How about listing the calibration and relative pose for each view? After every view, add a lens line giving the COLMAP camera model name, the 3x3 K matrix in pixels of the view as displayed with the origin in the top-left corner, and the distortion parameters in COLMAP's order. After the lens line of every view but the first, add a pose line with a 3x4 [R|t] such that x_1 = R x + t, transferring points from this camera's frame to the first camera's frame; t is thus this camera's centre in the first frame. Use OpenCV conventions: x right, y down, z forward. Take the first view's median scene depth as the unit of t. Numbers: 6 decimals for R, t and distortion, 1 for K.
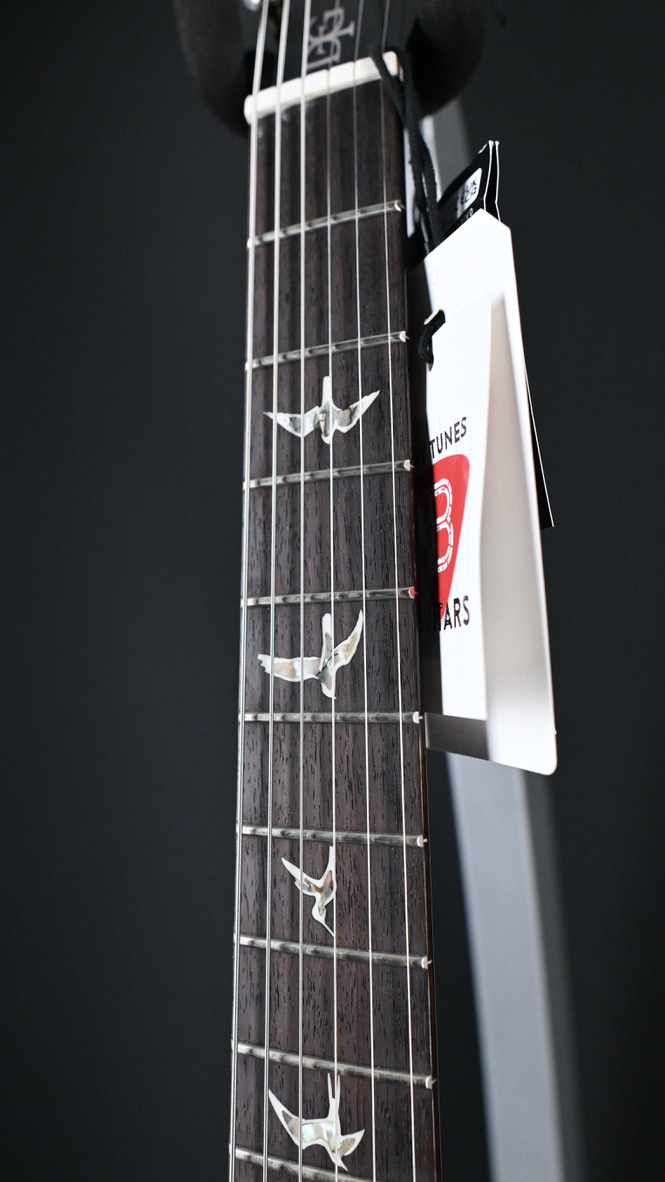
lens RADIAL K [[878.4, 0, 333.5], [0, 878.4, 549.2], [0, 0, 1]] dist [0.008916, 0.003449]
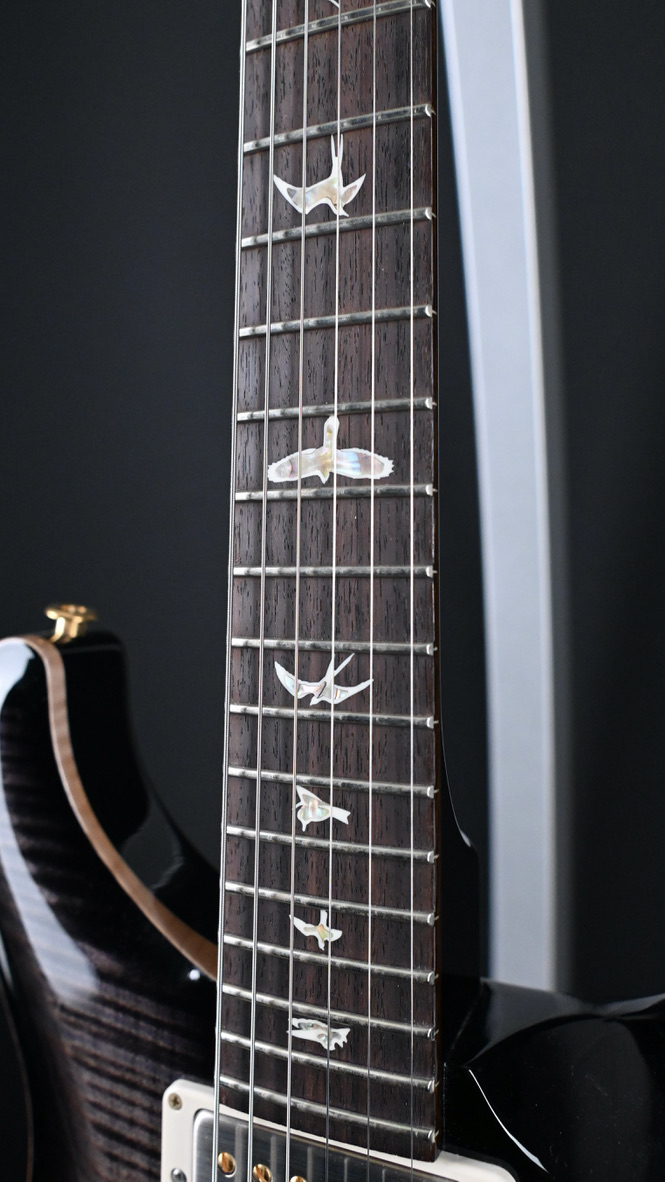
lens RADIAL K [[1032.7, 0, 276.9], [0, 1032.7, 592.6], [0, 0, 1]] dist [0.000009, -0.002504]
pose [[0.998270, 0.018319, -0.055875, 0.003322], [-0.010019, 0.989328, 0.145360, 0.425789], [0.057941, -0.144549, 0.987800, -0.127568]]
